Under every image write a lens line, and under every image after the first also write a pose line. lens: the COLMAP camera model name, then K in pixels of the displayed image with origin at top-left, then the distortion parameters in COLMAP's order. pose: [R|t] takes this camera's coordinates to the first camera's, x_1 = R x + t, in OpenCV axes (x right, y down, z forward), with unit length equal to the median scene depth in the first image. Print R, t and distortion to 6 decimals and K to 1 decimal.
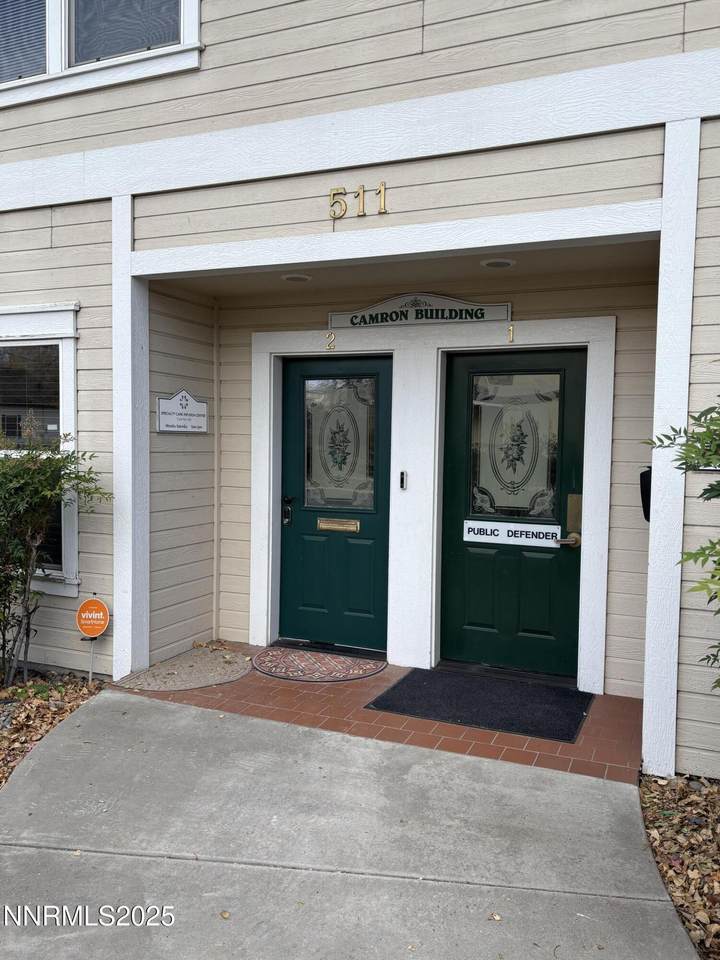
lens RADIAL K [[792.7, 0, 360.0], [0, 792.7, 480.0], [0, 0, 1]] dist [0.081450, -0.058212]
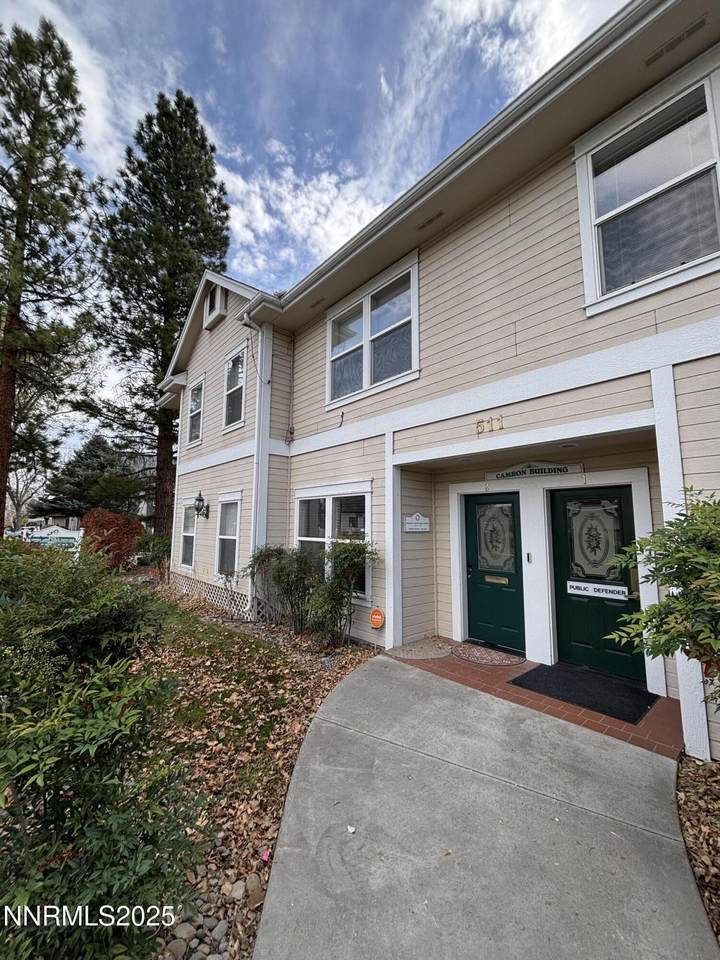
lens RADIAL K [[383.3, 0, 360.0], [0, 383.3, 480.0], [0, 0, 1]] dist [0.023020, -0.000202]
pose [[0.915555, -0.058821, -0.397867, 0.073898], [-0.014699, 0.983693, -0.179255, -0.012472], [0.401923, 0.169967, 0.899761, -0.030458]]
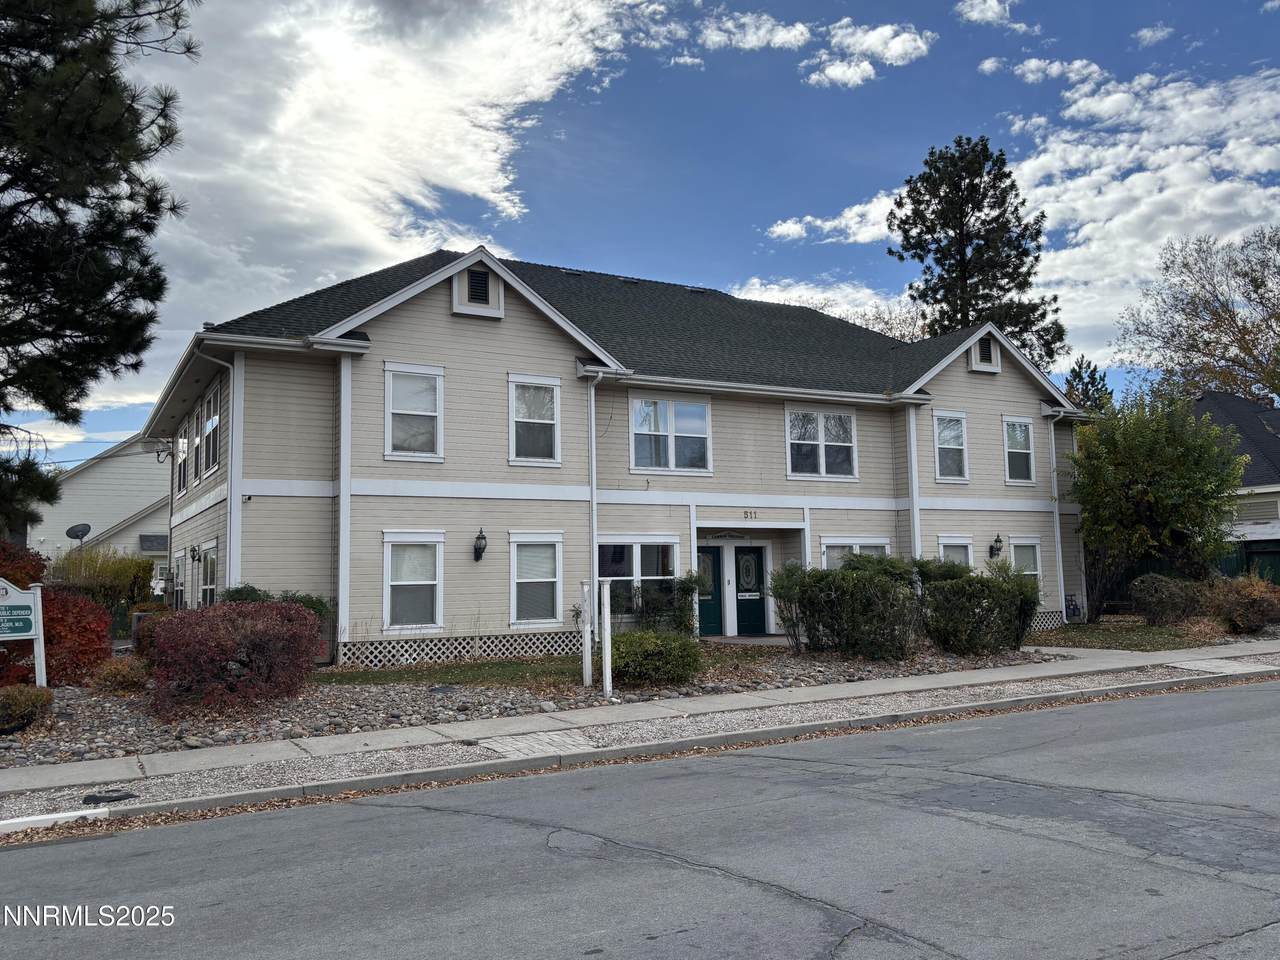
lens RADIAL K [[1057.0, 0, 640.0], [0, 1057.0, 480.0], [0, 0, 1]] dist [0.081450, -0.058212]
pose [[0.602743, 0.047887, 0.796497, -4.510002], [0.075055, 0.990369, -0.116341, 0.076443], [-0.794397, 0.129905, 0.593344, -1.767269]]
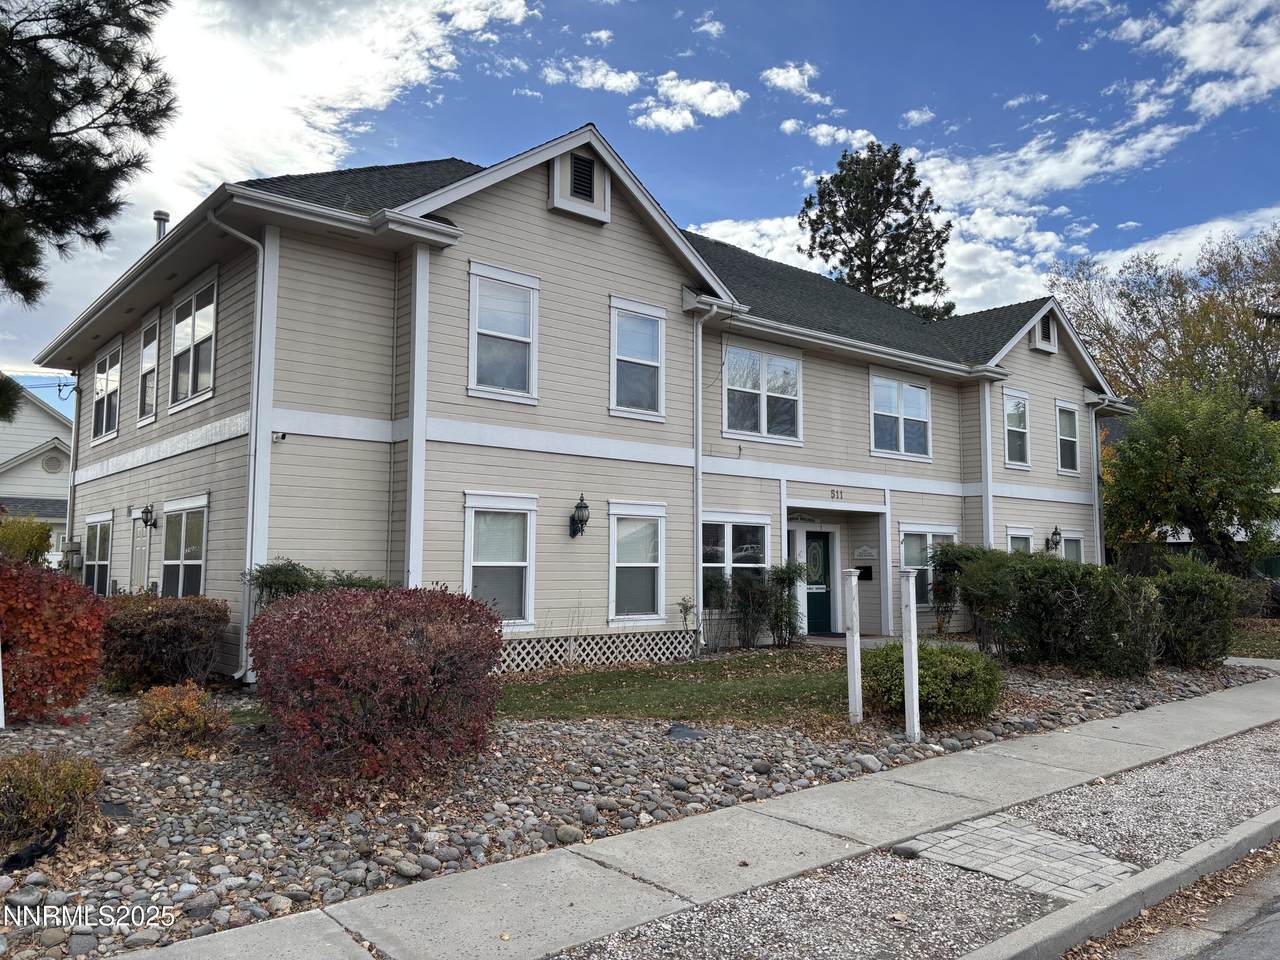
lens RADIAL K [[967.7, 0, 640.0], [0, 967.7, 480.0], [0, 0, 1]] dist [0.042084, -0.004542]
pose [[0.441502, 0.066198, 0.894815, -4.046855], [0.055495, 0.993351, -0.100869, -0.012784], [-0.895543, 0.094192, 0.434892, -0.118626]]
